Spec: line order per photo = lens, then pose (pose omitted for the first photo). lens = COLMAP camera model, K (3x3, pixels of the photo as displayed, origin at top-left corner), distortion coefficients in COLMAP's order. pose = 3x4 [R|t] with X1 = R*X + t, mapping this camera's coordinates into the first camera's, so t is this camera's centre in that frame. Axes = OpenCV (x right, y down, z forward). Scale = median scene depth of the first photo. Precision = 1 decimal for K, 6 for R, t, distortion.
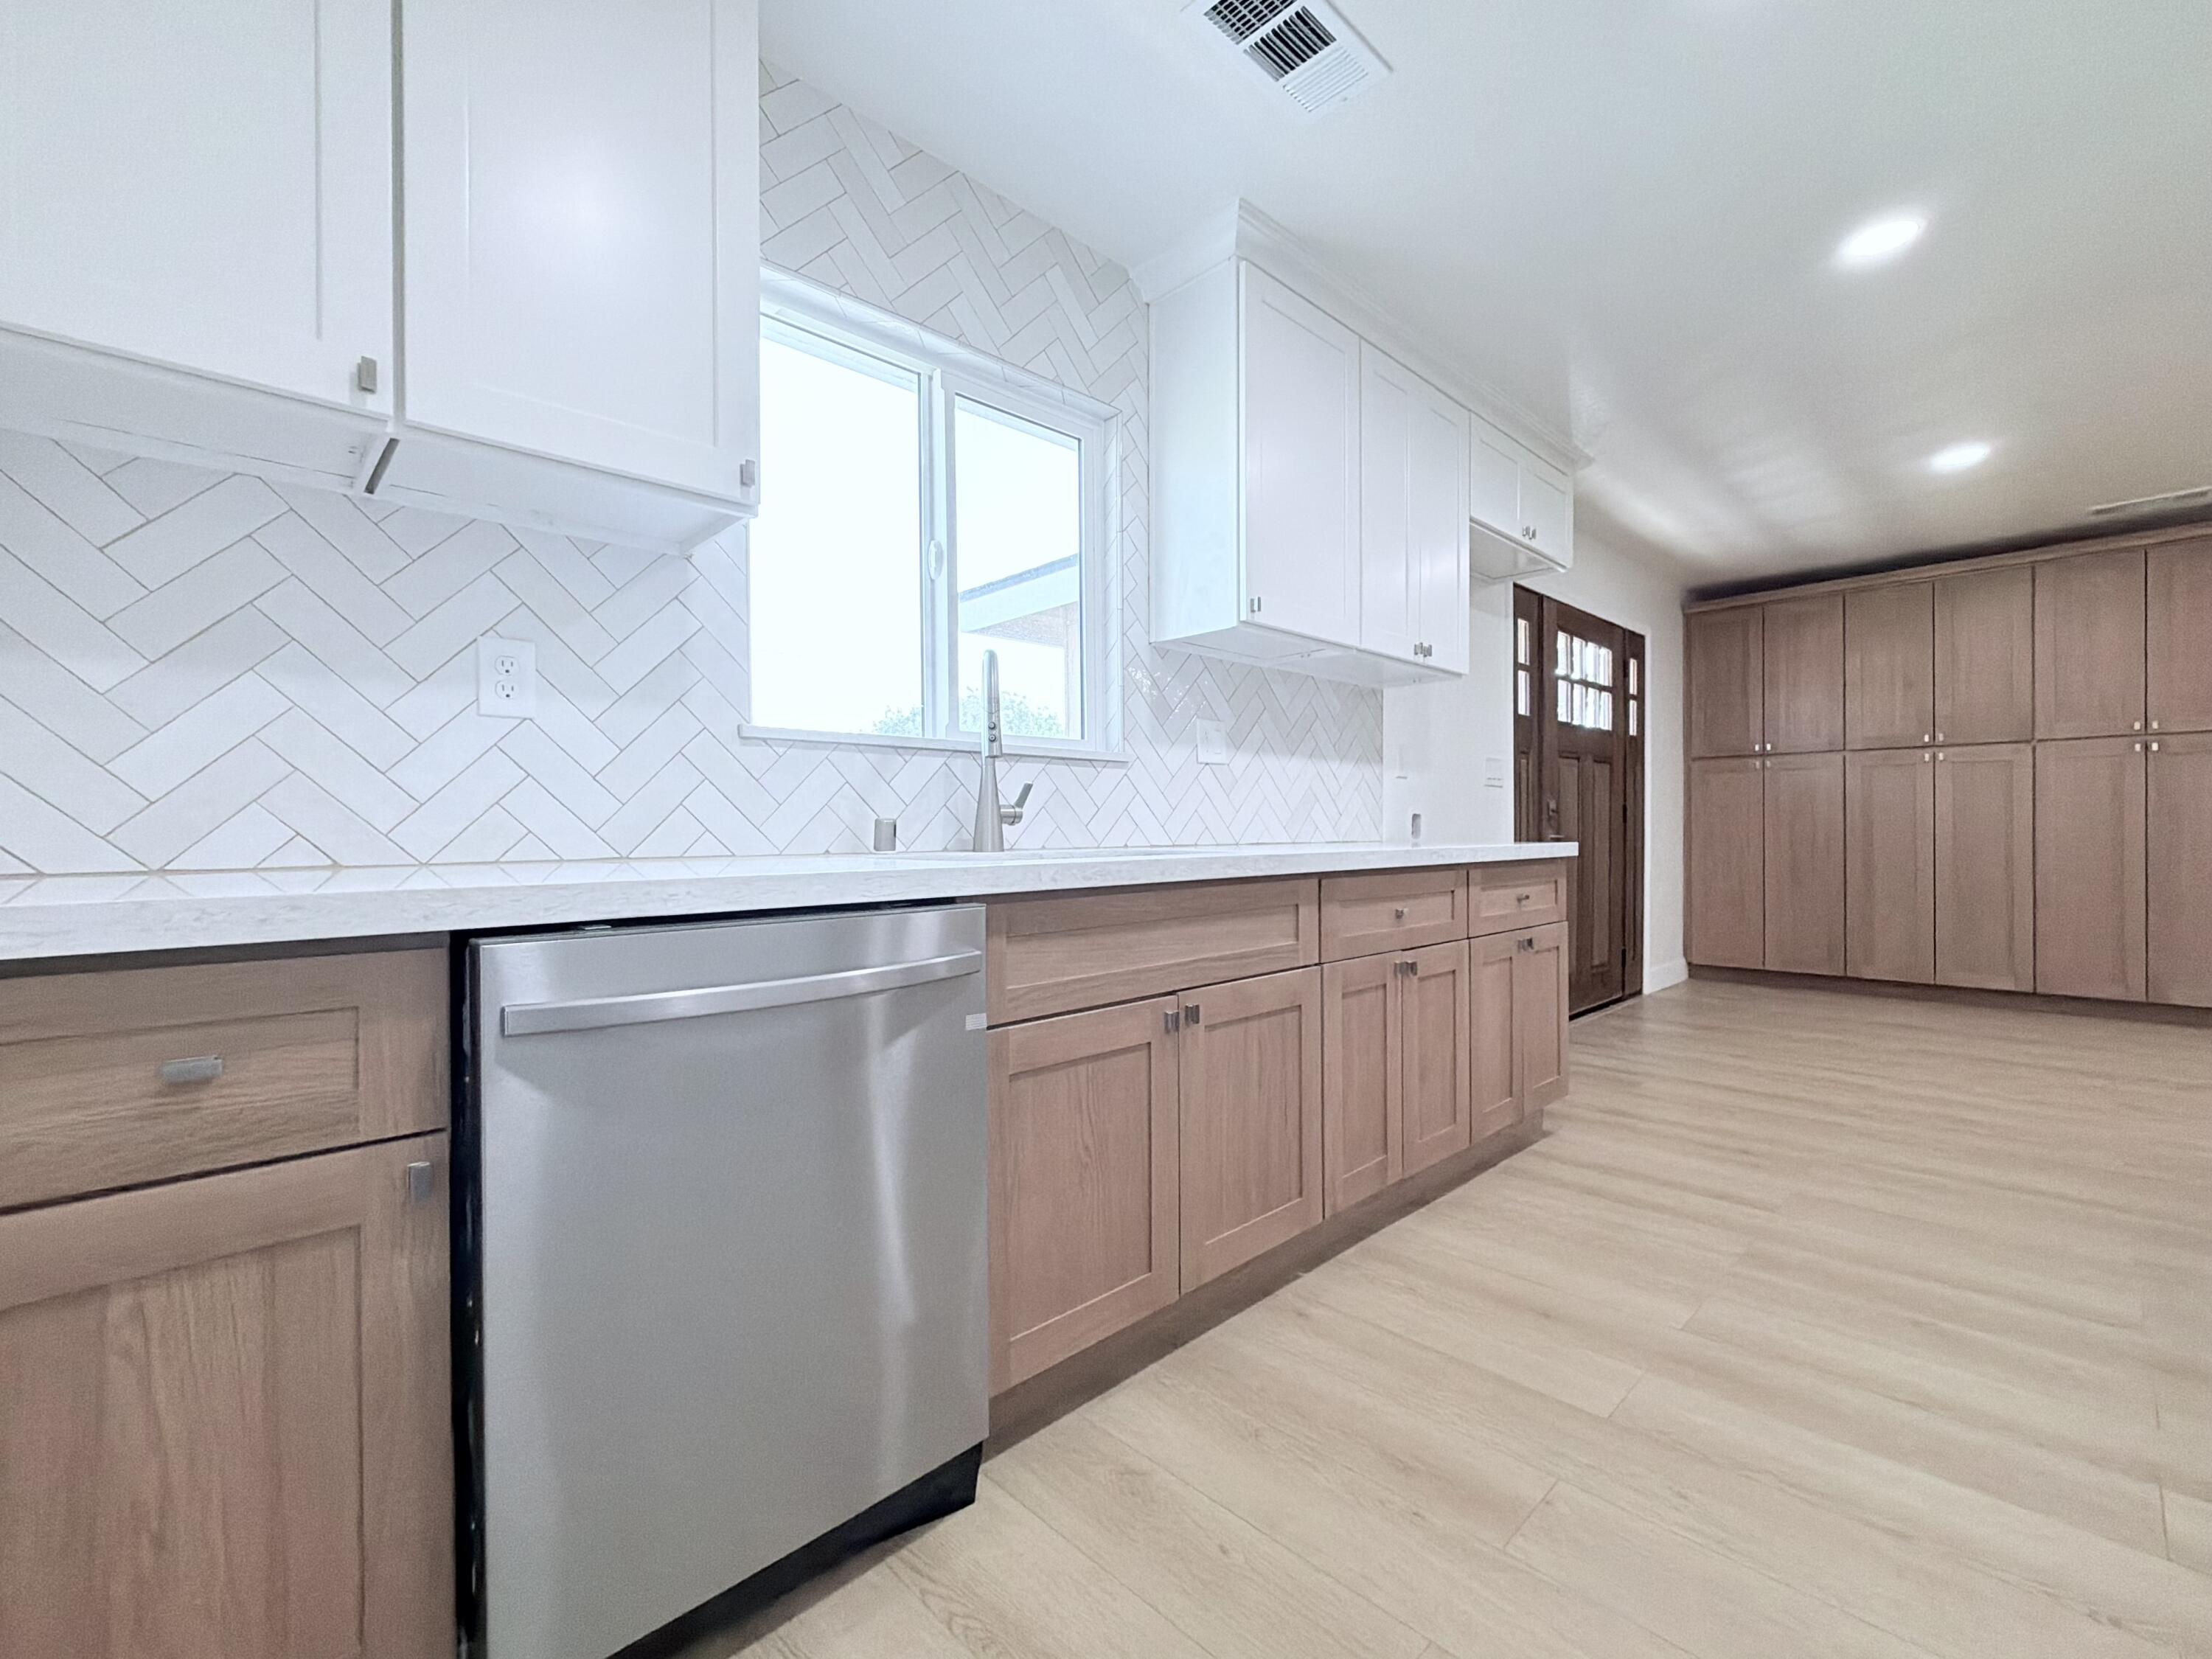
lens RADIAL K [[943.7, 0, 1110.5], [0, 943.7, 834.1], [0, 0, 1]] dist [0.002054, -0.000209]
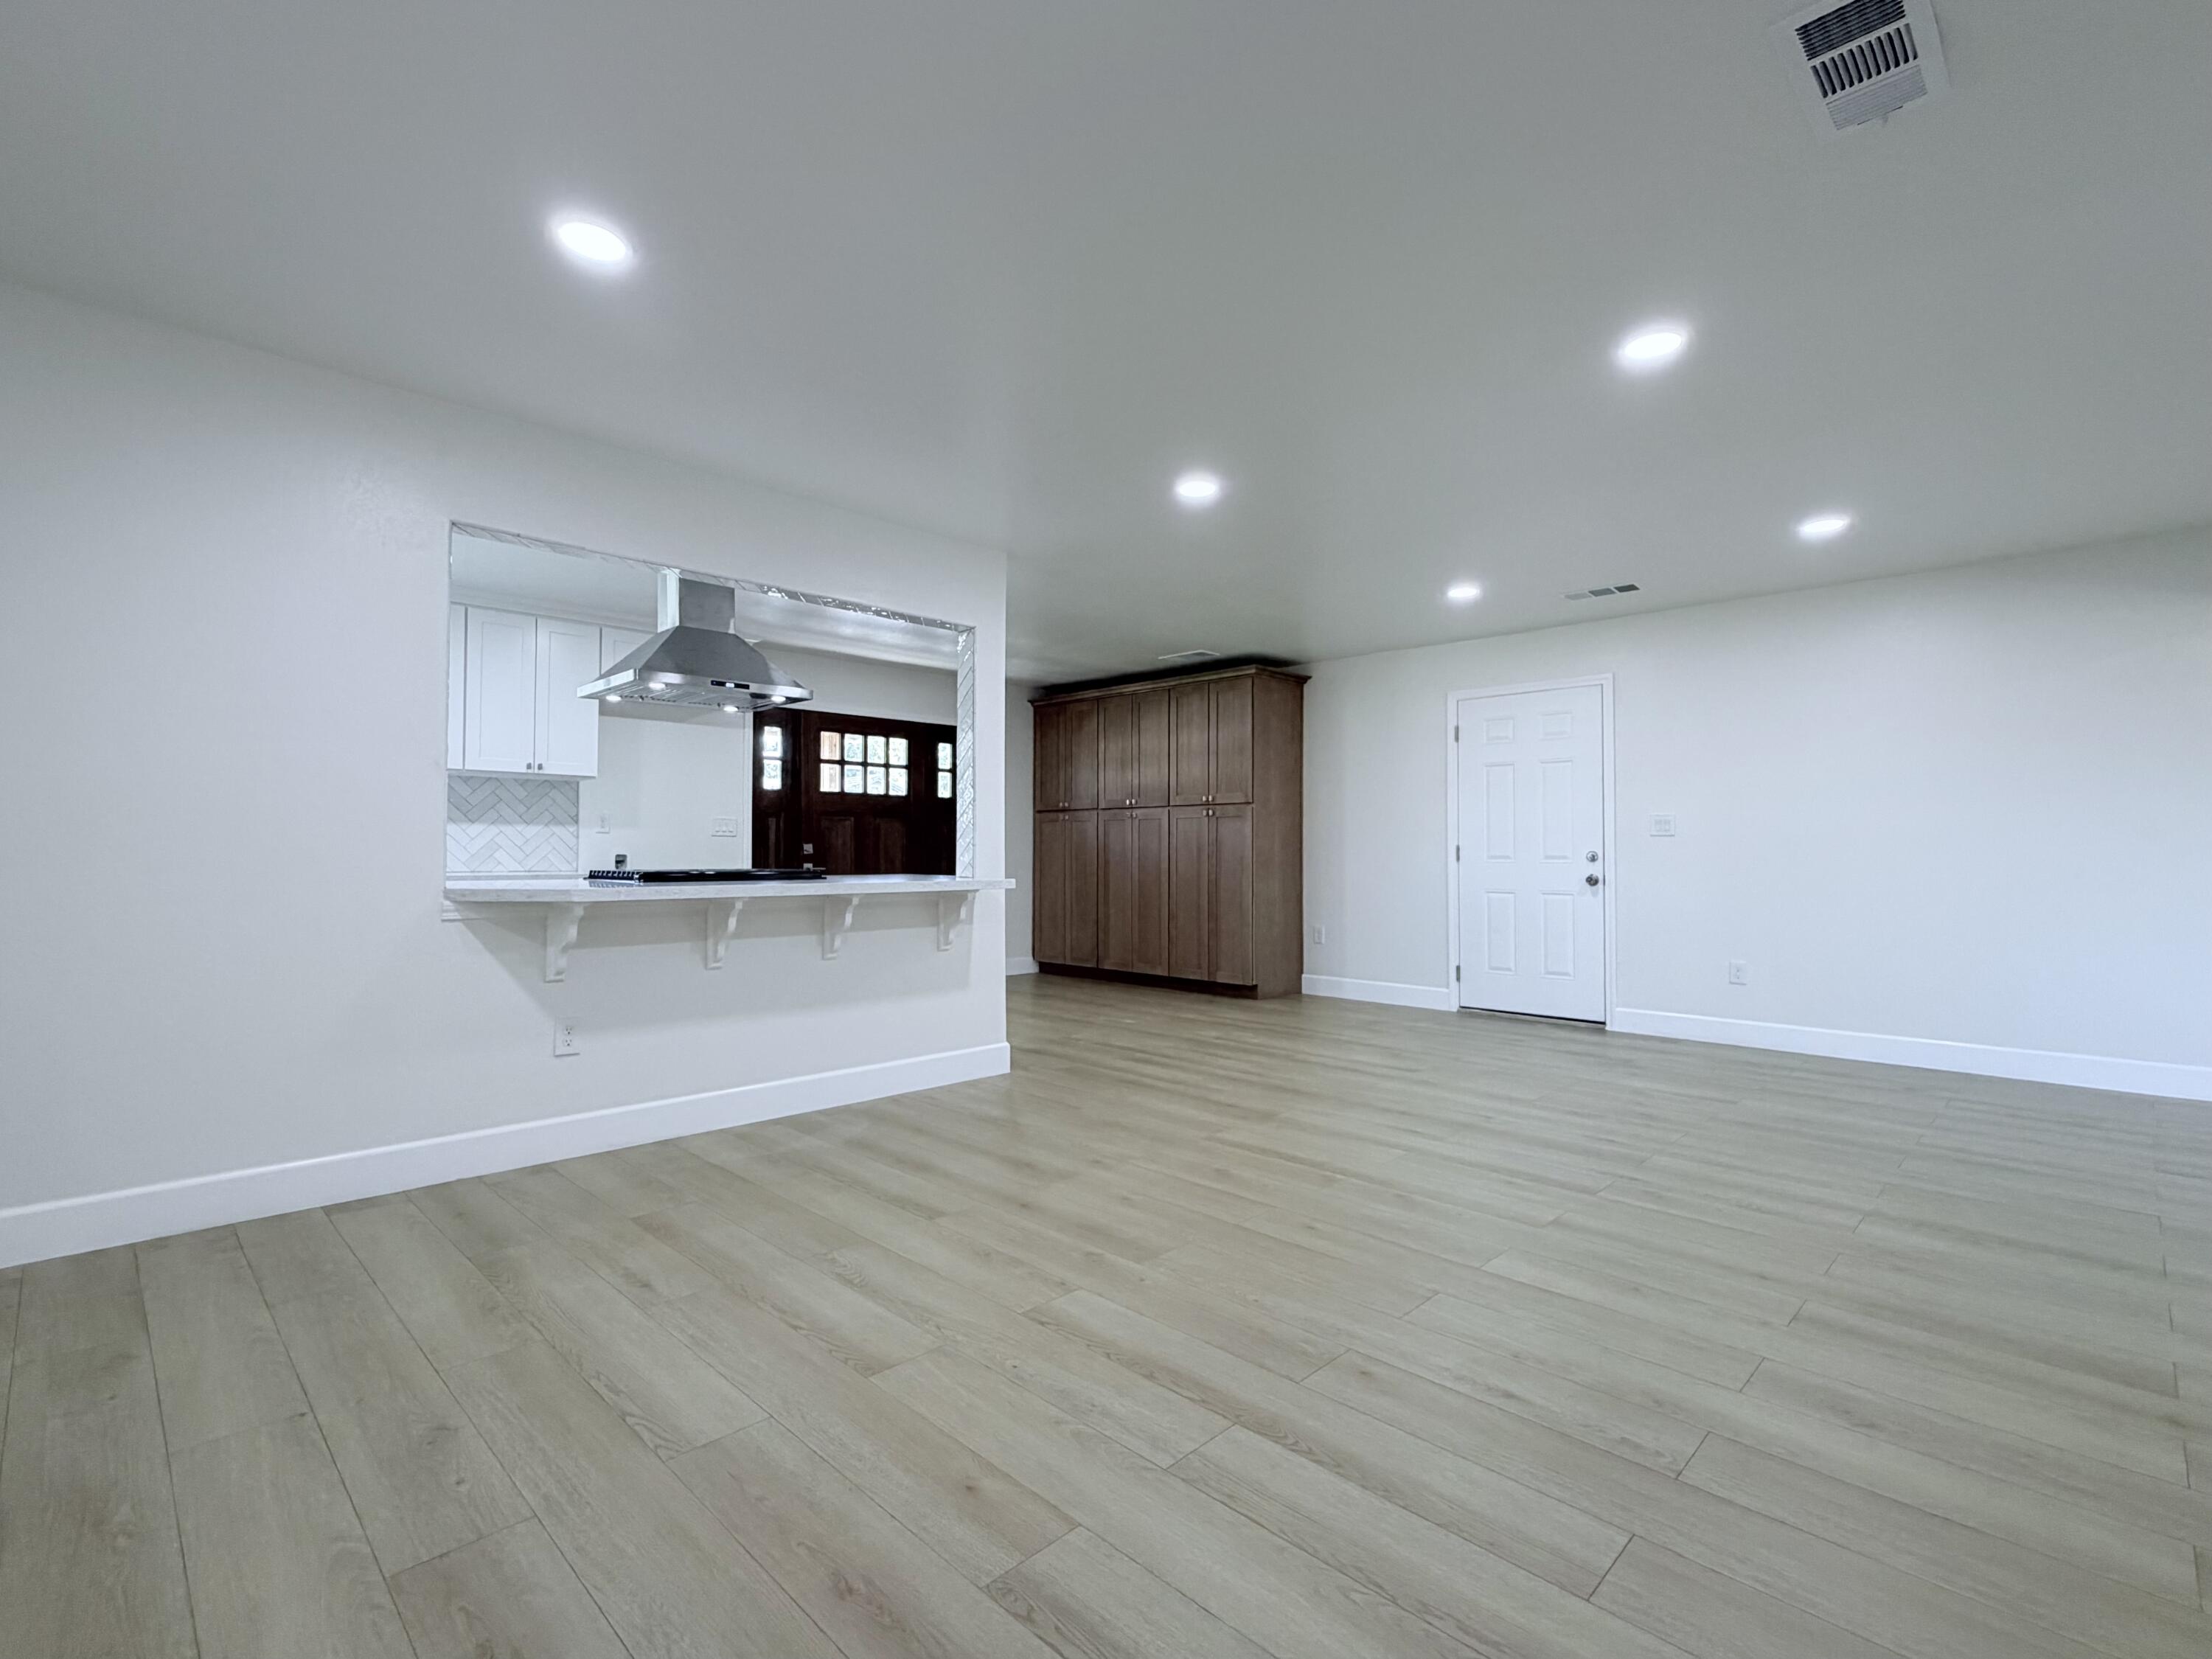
lens RADIAL K [[1027.3, 0, 1108.7], [0, 1027.3, 814.8], [0, 0, 1]] dist [0.000774, 0.000112]
pose [[0.999915, 0.009105, 0.009333, 1.641946], [-0.008716, 0.999124, -0.040926, -0.034671], [-0.009697, 0.040841, 0.999119, -1.150165]]
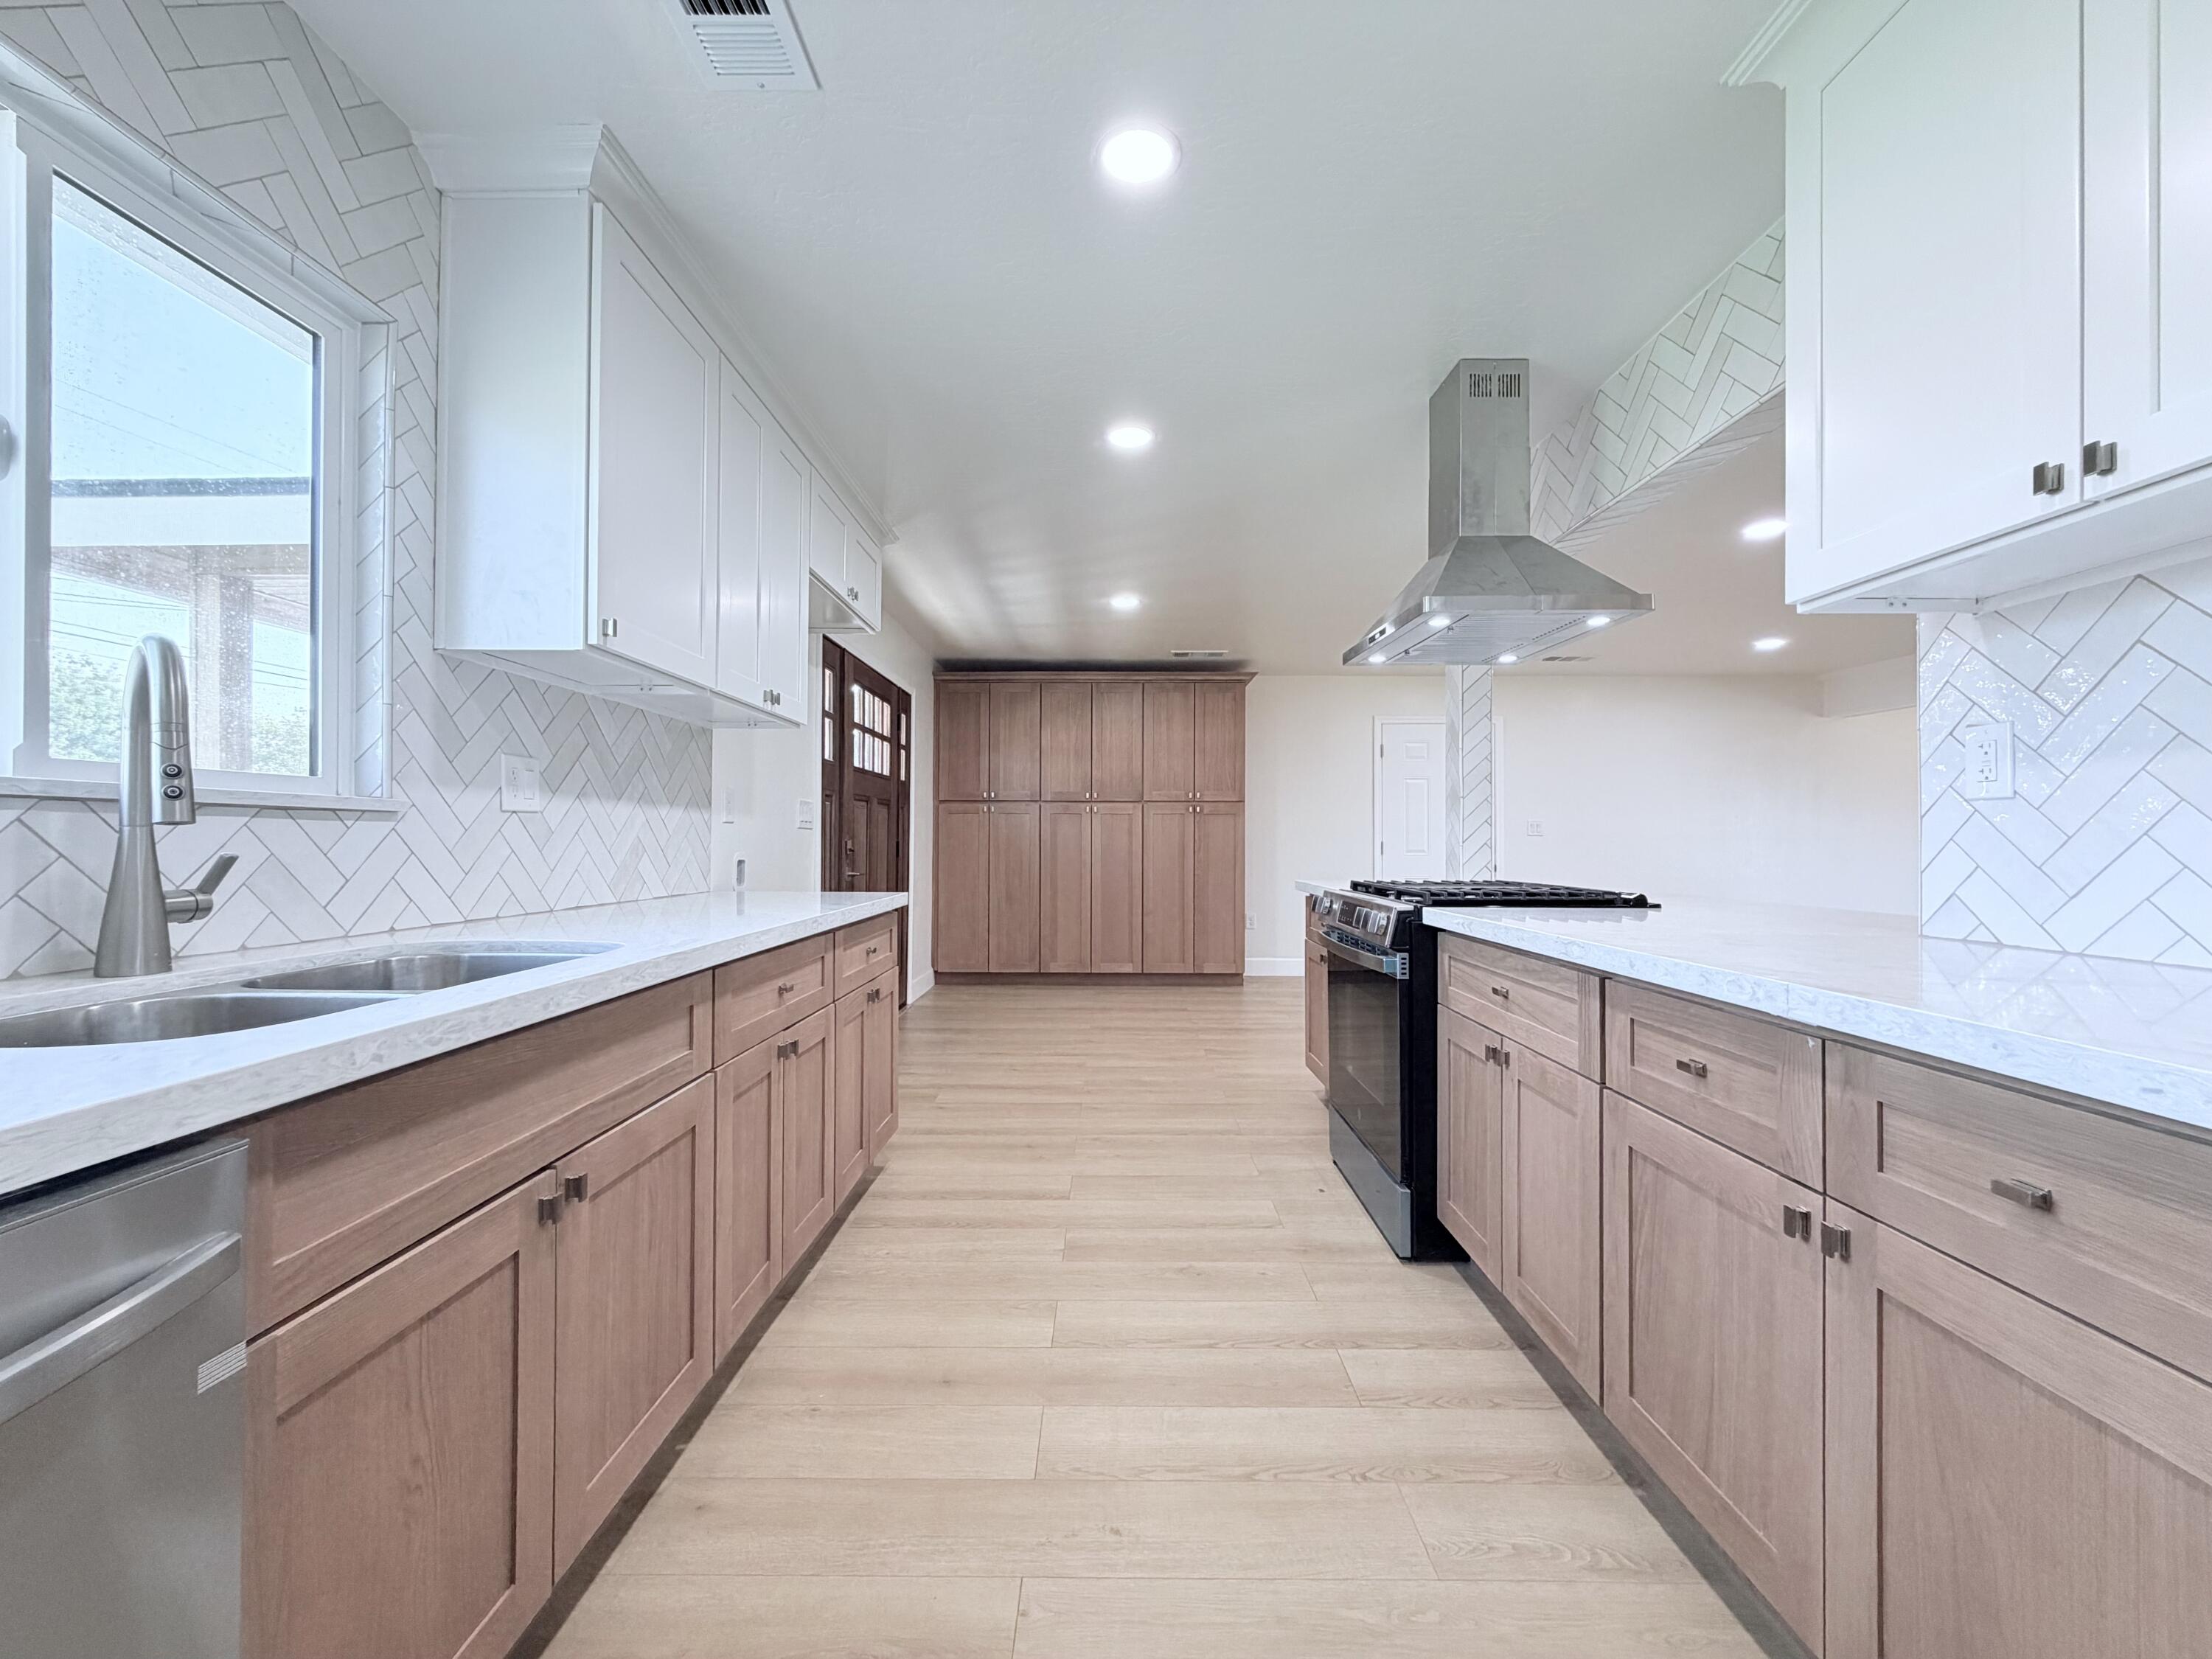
lens RADIAL K [[881.8, 0, 1101.2], [0, 881.8, 834.0], [0, 0, 1]] dist [-0.002402, 0.000521]
pose [[0.704803, 0.014330, 0.709259, -0.076835], [-0.004848, 0.999870, -0.015384, -0.050751], [-0.709387, 0.007404, 0.704781, 0.151263]]
